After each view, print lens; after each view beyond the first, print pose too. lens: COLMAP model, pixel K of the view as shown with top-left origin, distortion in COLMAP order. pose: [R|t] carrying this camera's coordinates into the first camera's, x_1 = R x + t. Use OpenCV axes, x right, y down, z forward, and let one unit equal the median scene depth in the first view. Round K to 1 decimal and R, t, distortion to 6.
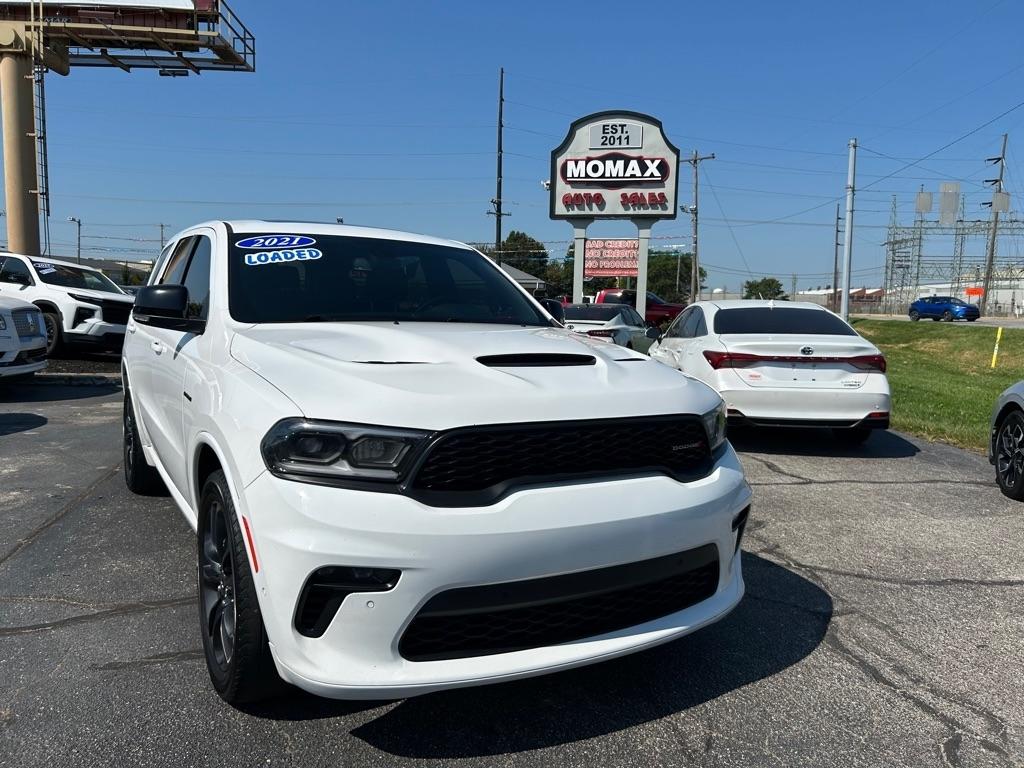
lens RADIAL K [[775.3, 0, 515.3], [0, 775.3, 382.9], [0, 0, 1]] dist [0.039064, -0.042752]
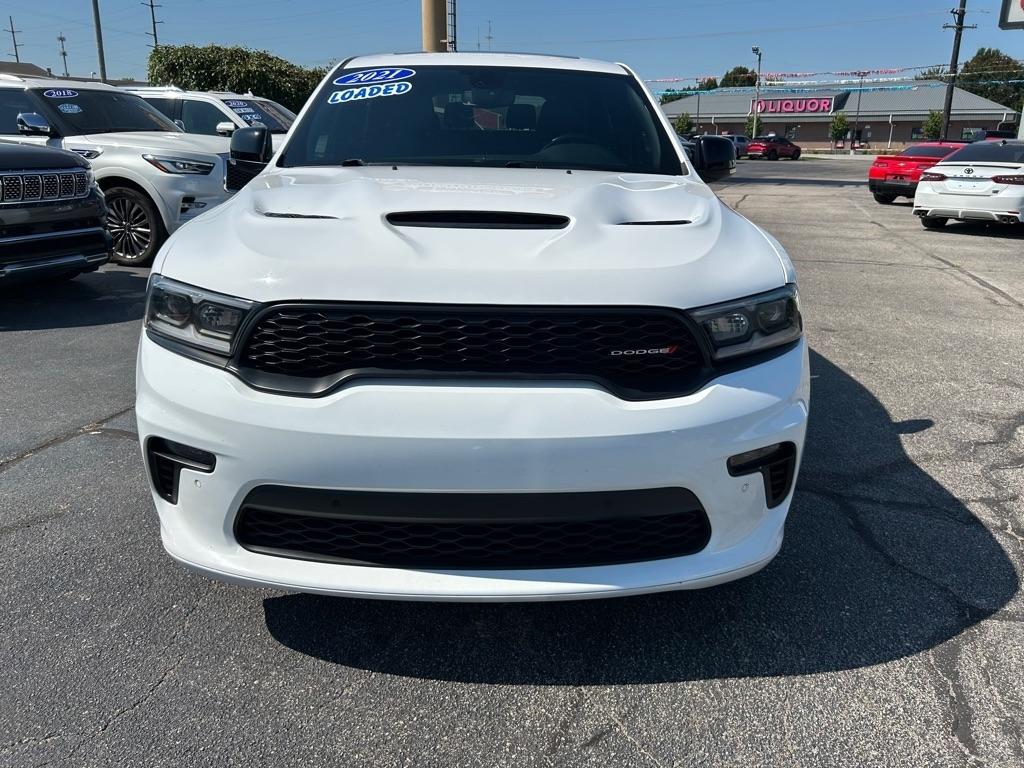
lens RADIAL K [[775.3, 0, 527.2], [0, 775.3, 376.1], [0, 0, 1]] dist [0.039064, -0.042752]
pose [[0.871367, 0.131188, -0.472767, 0.354964], [-0.040638, 0.979577, 0.196921, -0.023884], [0.488945, -0.152378, 0.858902, 0.256469]]
